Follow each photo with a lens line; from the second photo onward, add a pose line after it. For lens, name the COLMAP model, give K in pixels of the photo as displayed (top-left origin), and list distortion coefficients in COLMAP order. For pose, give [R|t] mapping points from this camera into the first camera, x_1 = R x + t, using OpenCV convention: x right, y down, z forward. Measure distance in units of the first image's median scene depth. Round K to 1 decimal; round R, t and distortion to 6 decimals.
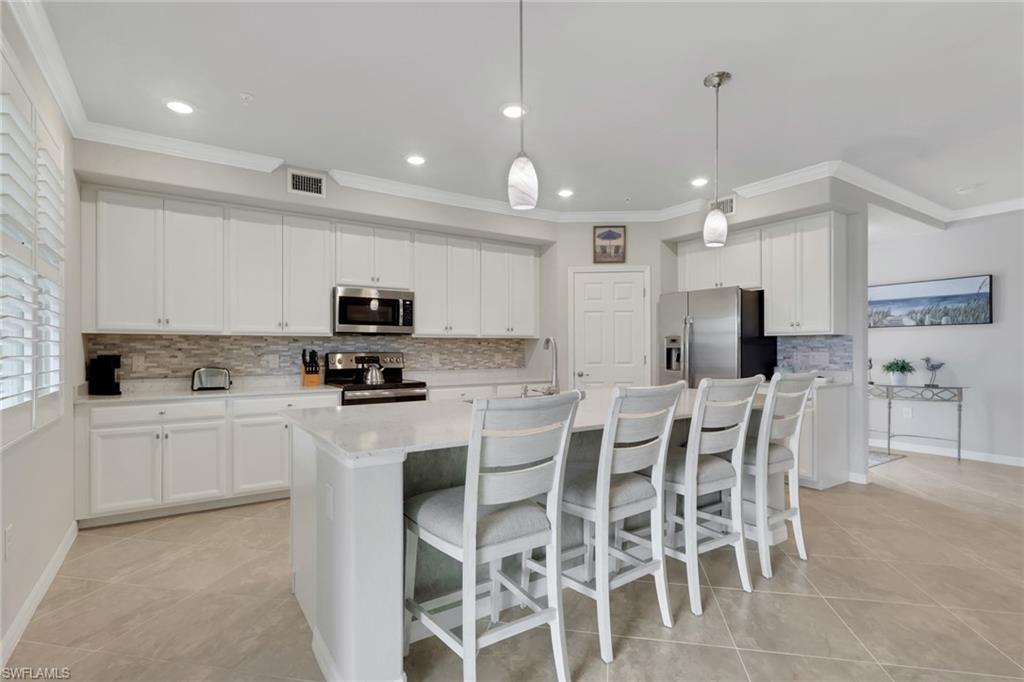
lens RADIAL K [[463.0, 0, 510.9], [0, 463.0, 365.5], [0, 0, 1]] dist [-0.000053, 0.000207]
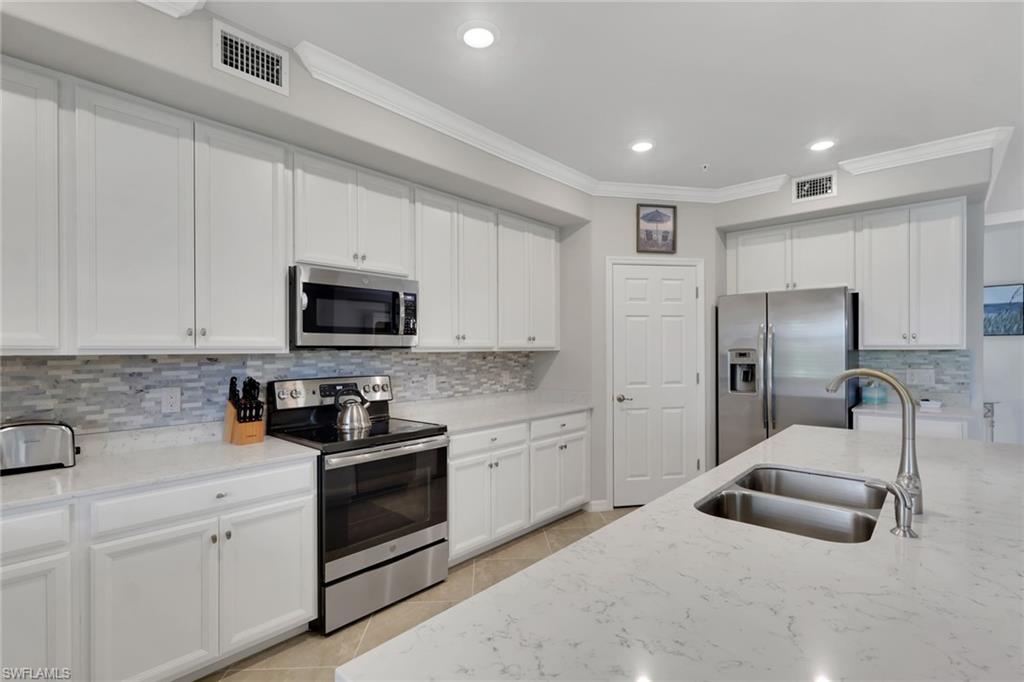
lens RADIAL K [[463.0, 0, 510.9], [0, 463.0, 365.5], [0, 0, 1]] dist [-0.000053, 0.000207]
pose [[0.972328, -0.009321, 0.233436, -0.236211], [0.010407, 0.999940, -0.003422, -0.040390], [-0.233390, 0.005757, 0.972366, 0.360782]]
